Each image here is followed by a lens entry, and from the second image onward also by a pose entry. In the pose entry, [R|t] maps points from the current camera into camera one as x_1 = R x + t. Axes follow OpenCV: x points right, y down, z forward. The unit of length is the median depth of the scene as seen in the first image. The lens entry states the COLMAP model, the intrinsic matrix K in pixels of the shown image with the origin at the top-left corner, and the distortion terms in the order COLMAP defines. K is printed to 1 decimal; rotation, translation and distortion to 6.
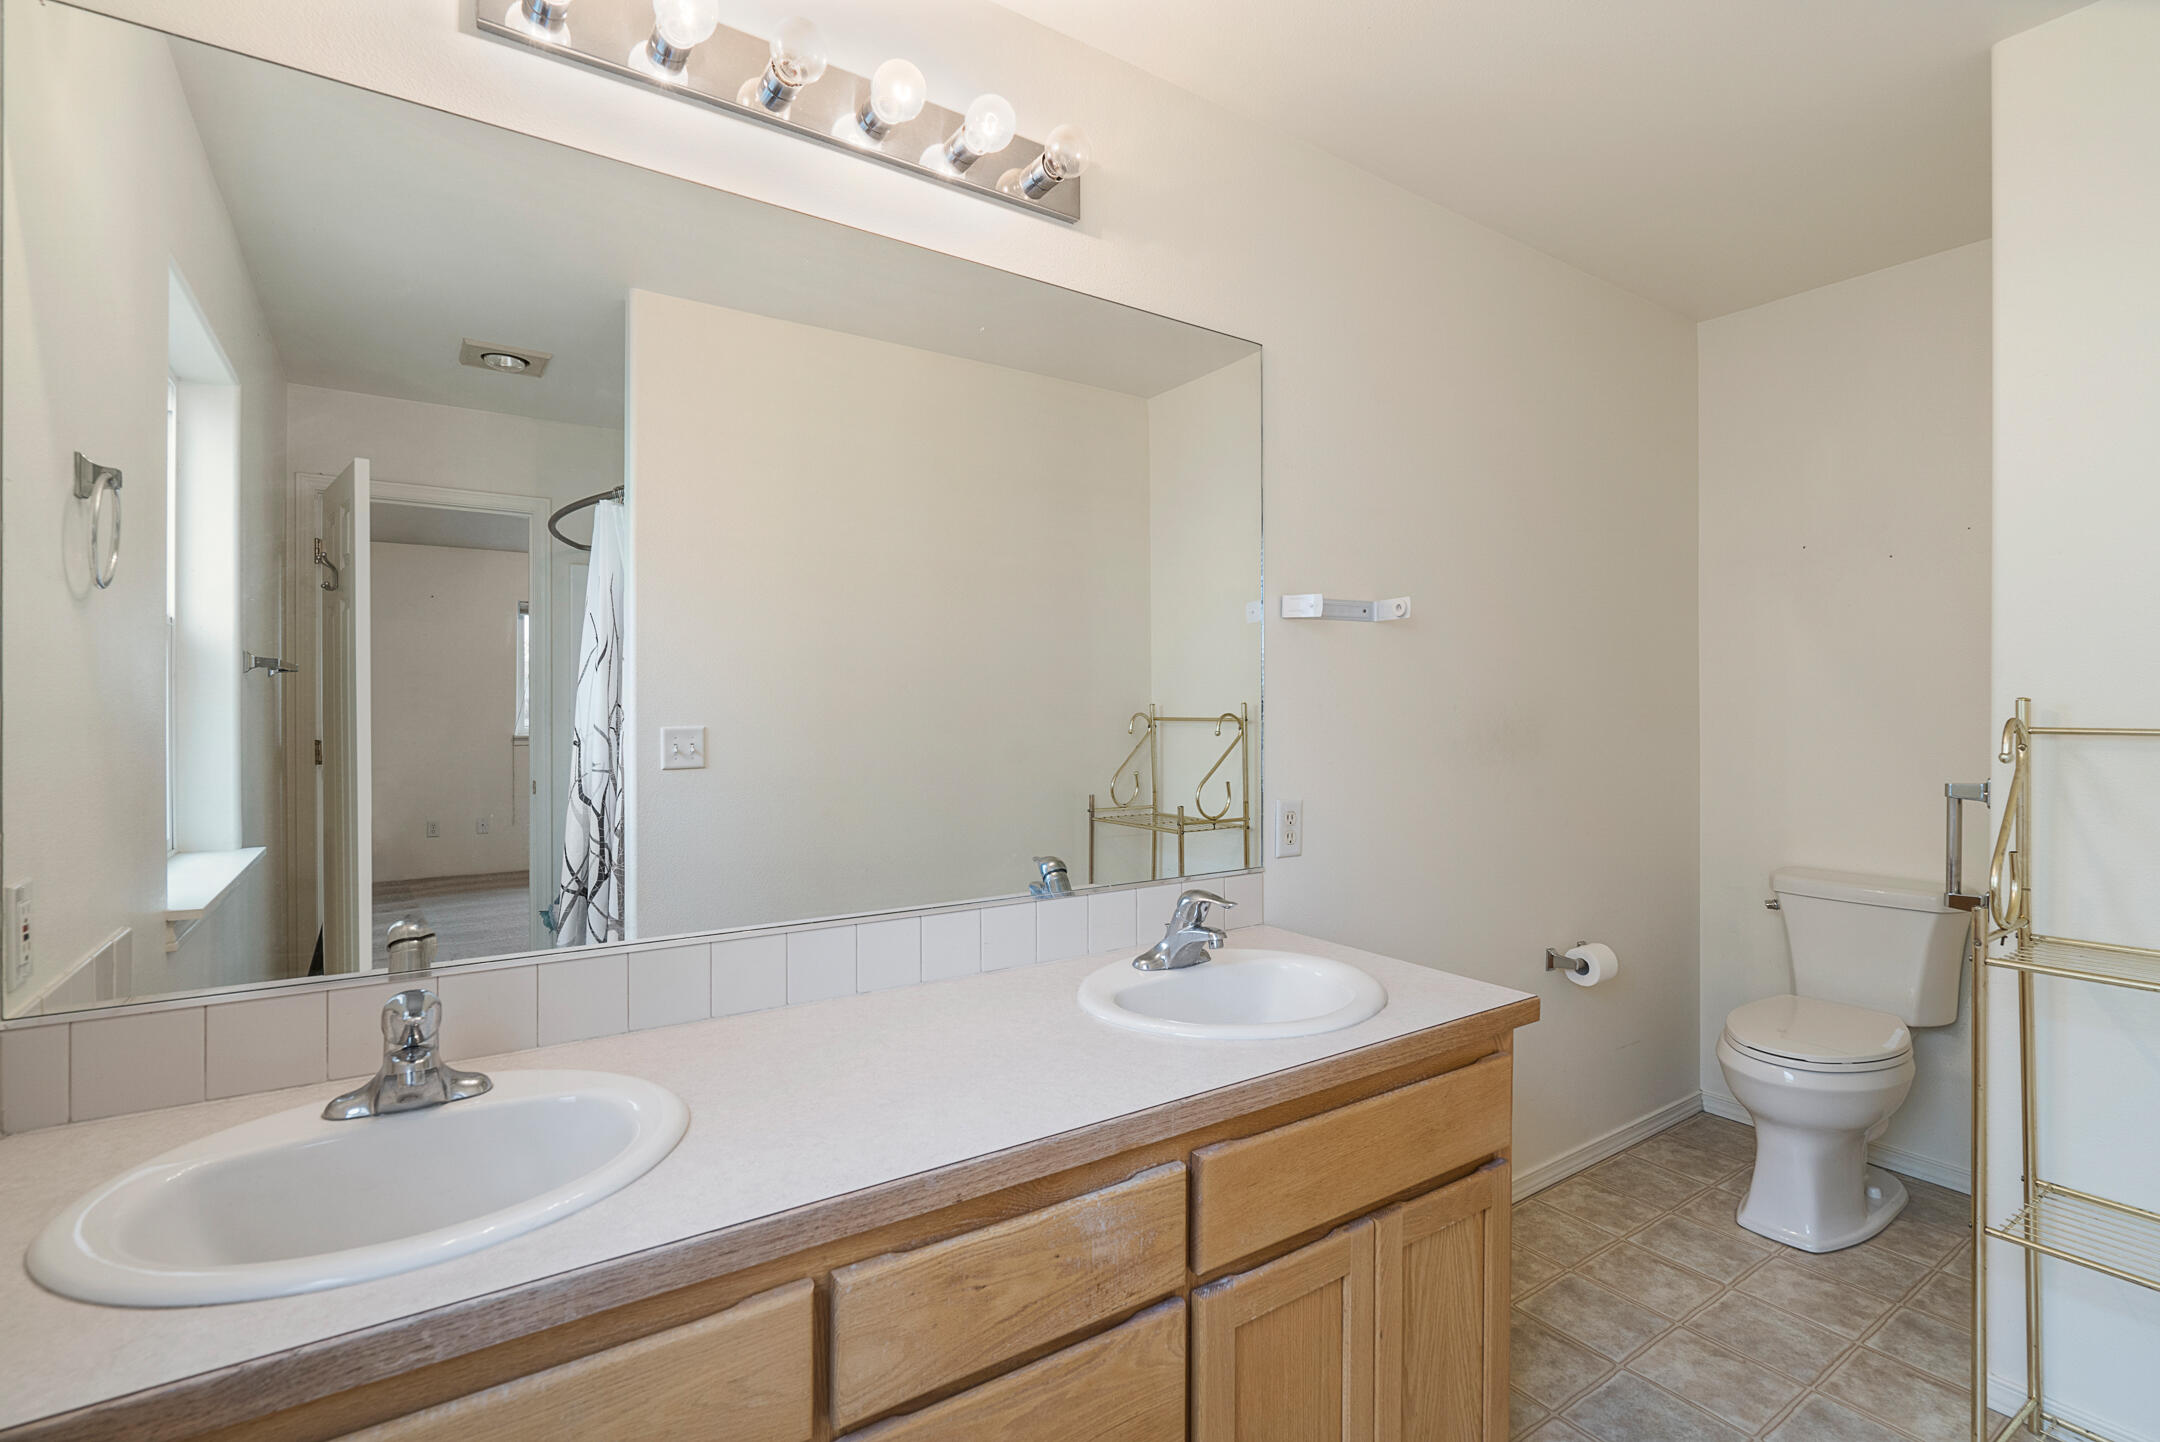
lens RADIAL K [[988.8, 0, 1095.6], [0, 988.8, 722.0], [0, 0, 1]] dist [0.000686, -0.002772]
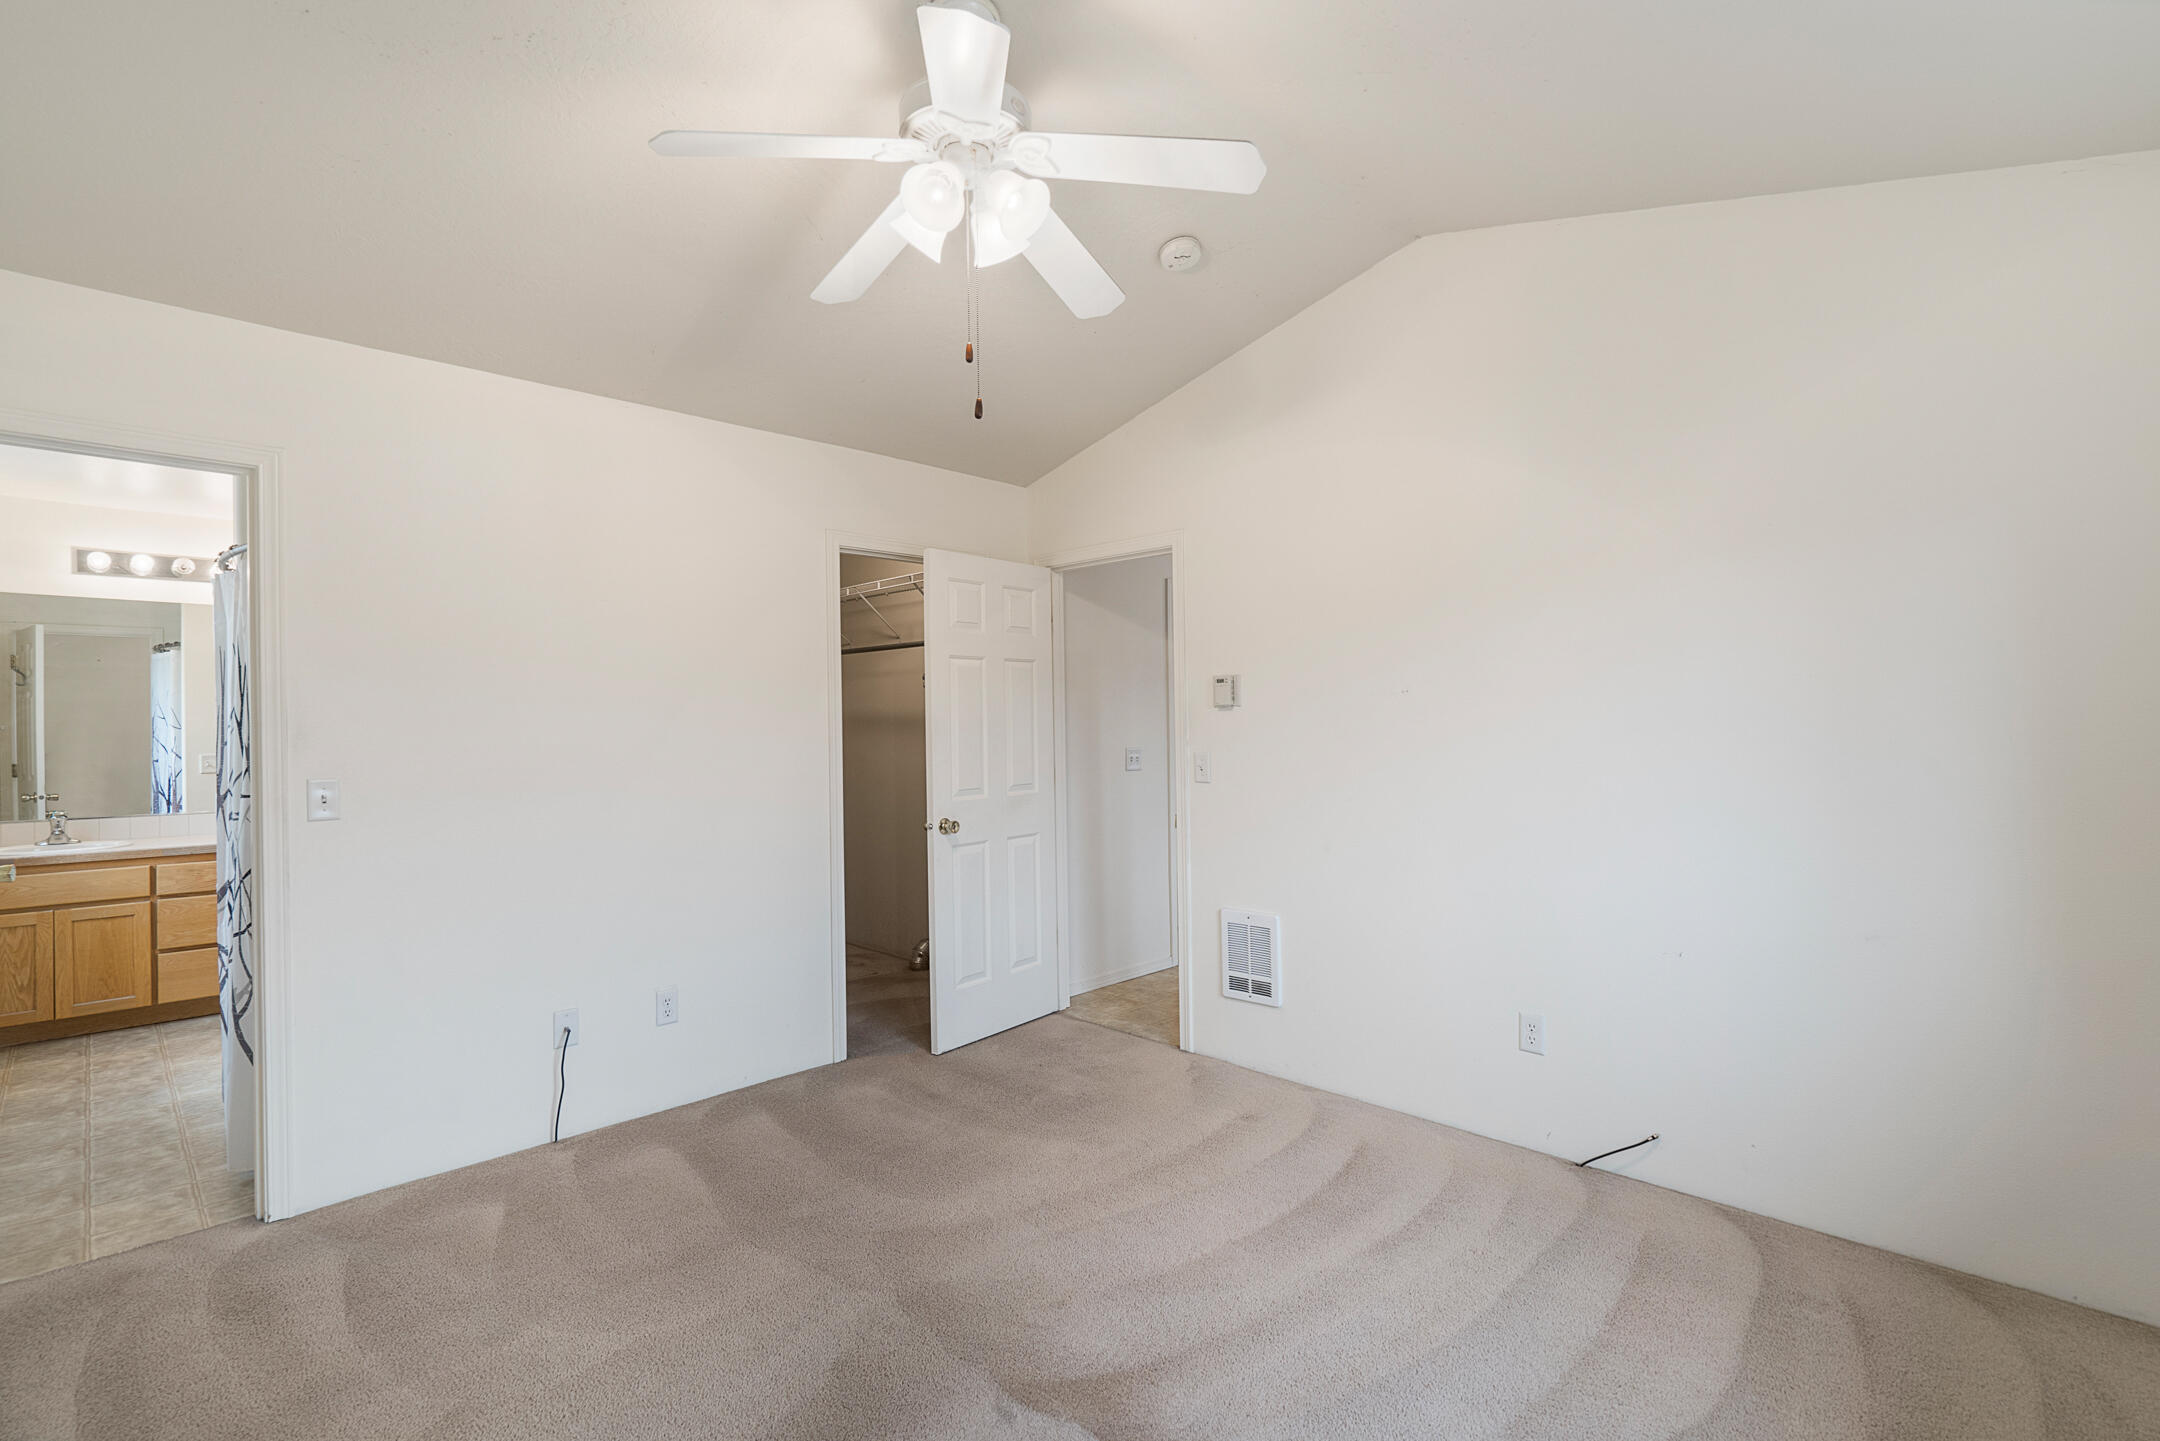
lens RADIAL K [[988.8, 0, 1069.9], [0, 988.8, 734.1], [0, 0, 1]] dist [0.000686, -0.002772]
pose [[0.985076, -0.014199, 0.171534, 1.460611], [0.015371, 0.999867, -0.005501, 0.001541], [-0.171433, 0.008056, 0.985163, -1.999204]]
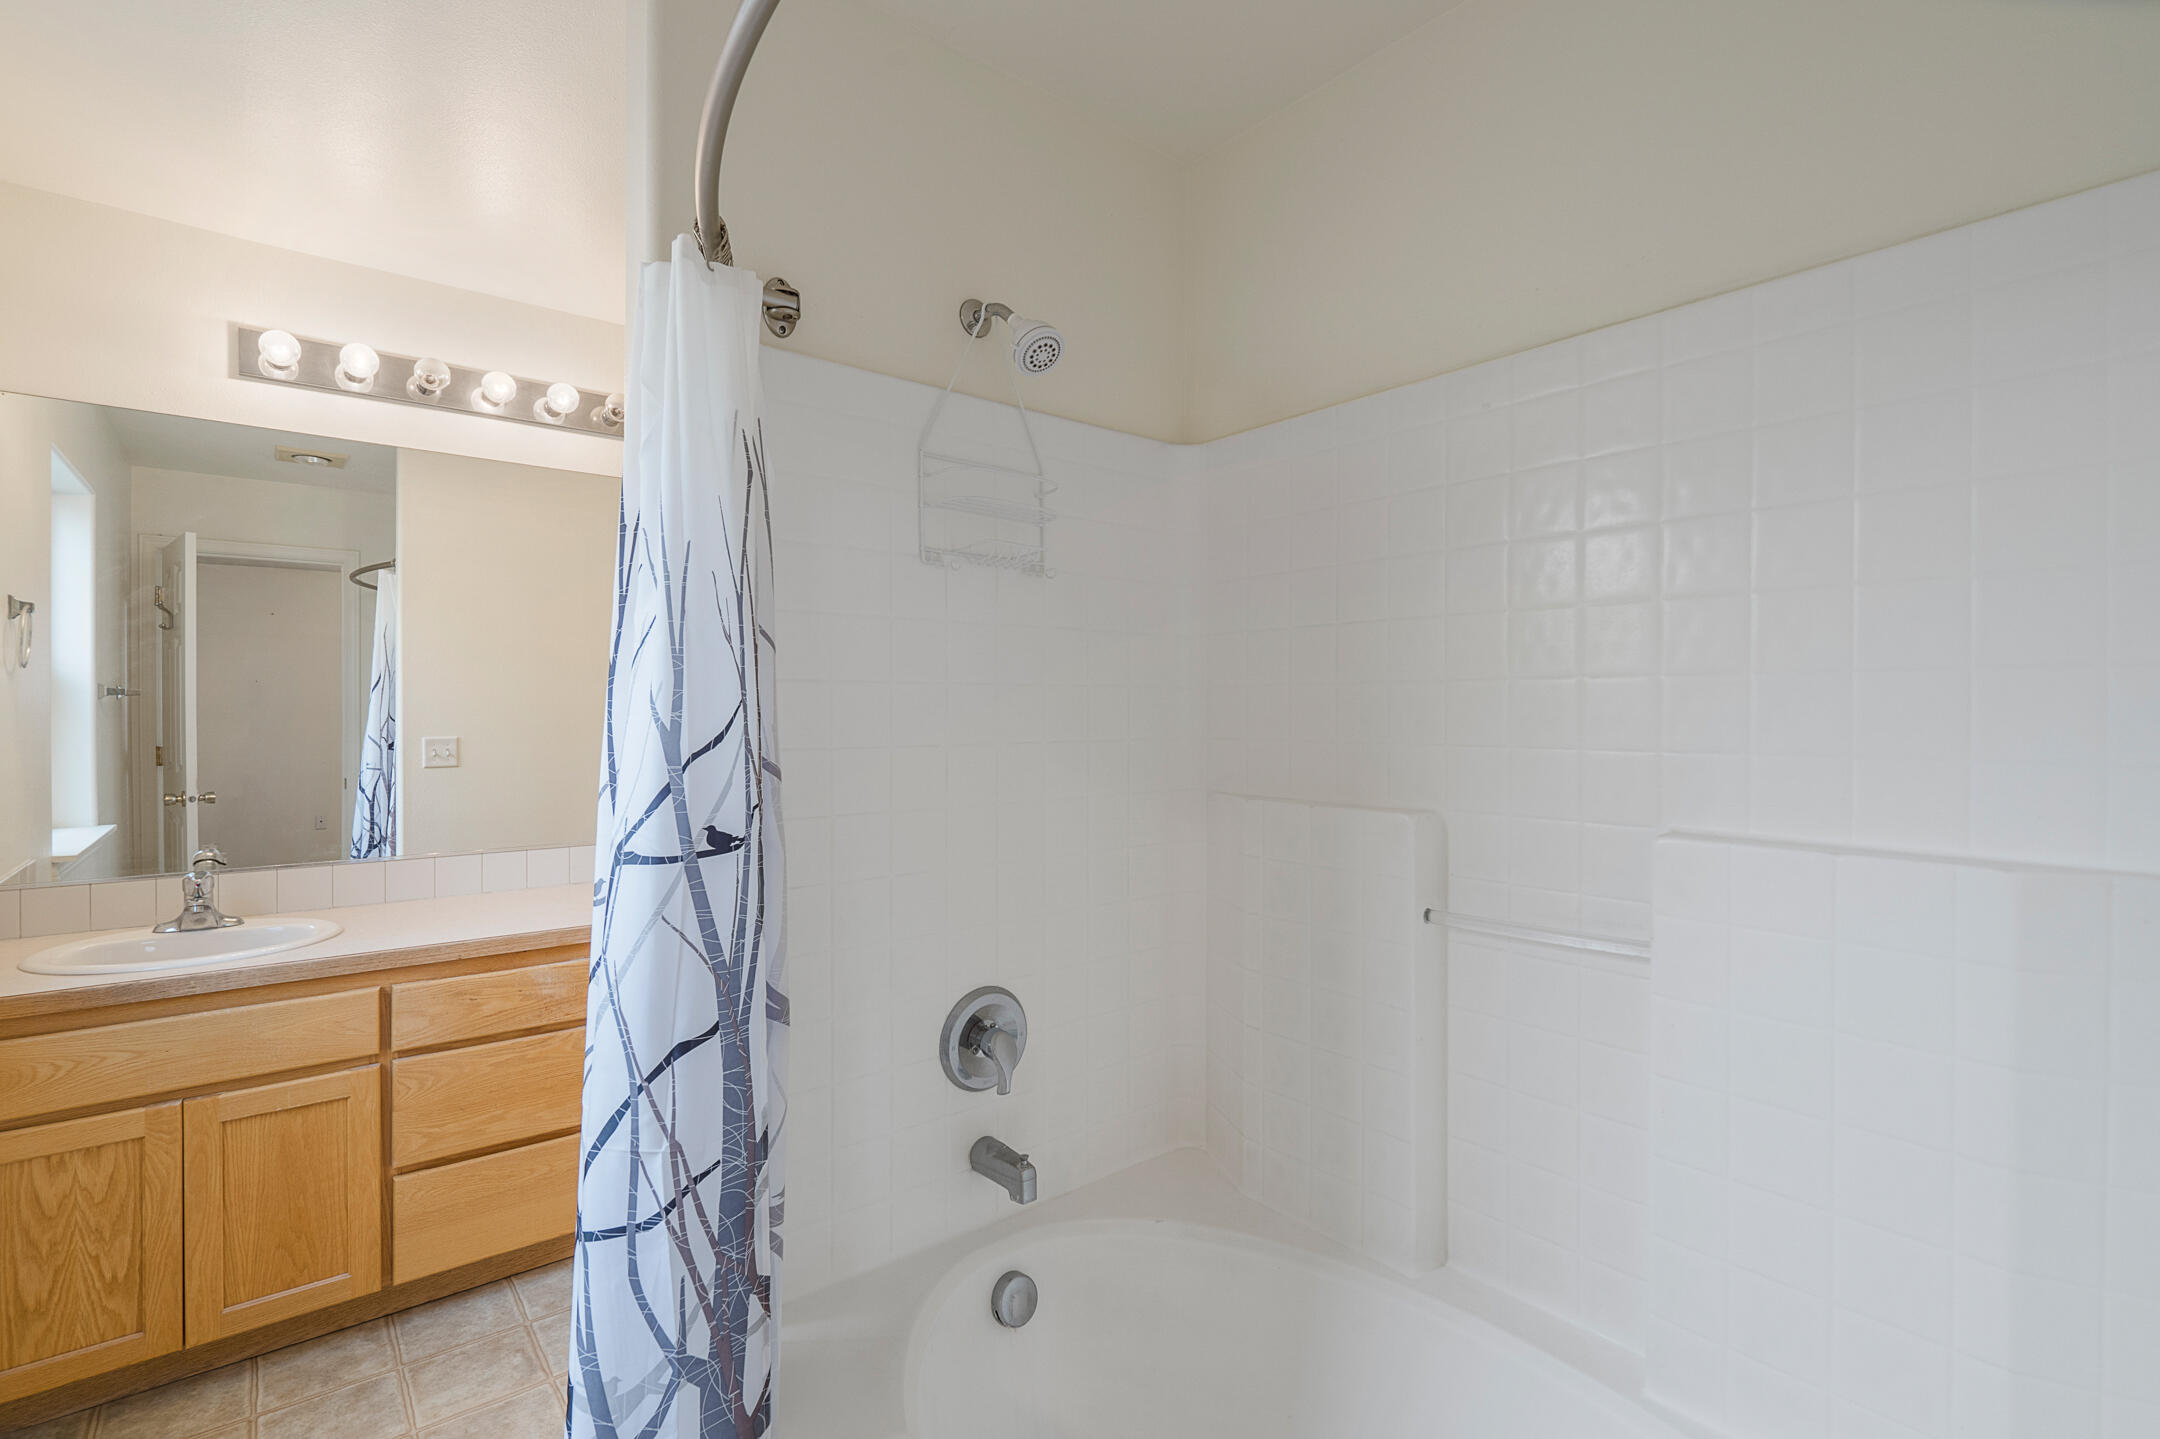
lens RADIAL K [[988.8, 0, 1075.5], [0, 988.8, 720.9], [0, 0, 1]] dist [0.000686, -0.002772]
pose [[0.996890, -0.004497, 0.078672, 0.487504], [0.004440, 0.999990, 0.000910, -0.019646], [-0.078675, -0.000558, 0.996900, -0.602174]]
